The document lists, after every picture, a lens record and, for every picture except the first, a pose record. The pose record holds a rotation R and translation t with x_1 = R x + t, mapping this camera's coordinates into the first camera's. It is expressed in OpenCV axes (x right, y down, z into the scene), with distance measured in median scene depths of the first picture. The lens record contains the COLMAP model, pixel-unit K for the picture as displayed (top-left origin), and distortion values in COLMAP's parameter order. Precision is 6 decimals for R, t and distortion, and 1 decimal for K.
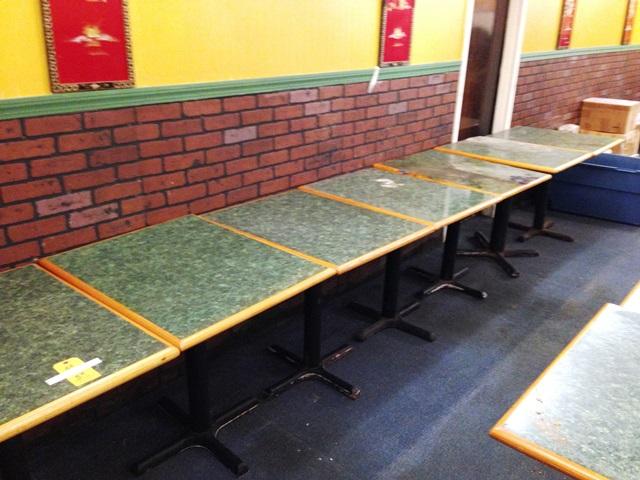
lens RADIAL K [[596.9, 0, 320.0], [0, 596.9, 240.0], [0, 0, 1]] dist [0.136783, -0.195130]
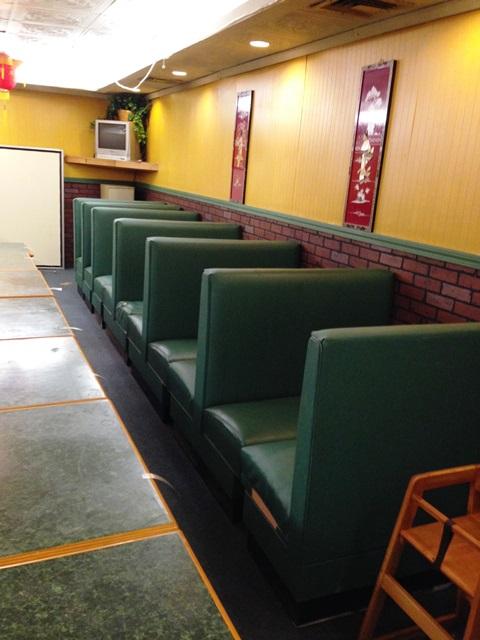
lens RADIAL K [[596.9, 0, 240.0], [0, 596.9, 320.0], [0, 0, 1]] dist [0.136783, -0.195130]
pose [[-0.444683, 0.161154, -0.881071, 1.608204], [-0.398352, 0.845458, 0.355691, -0.535905], [0.802230, 0.509146, -0.311765, 1.427132]]
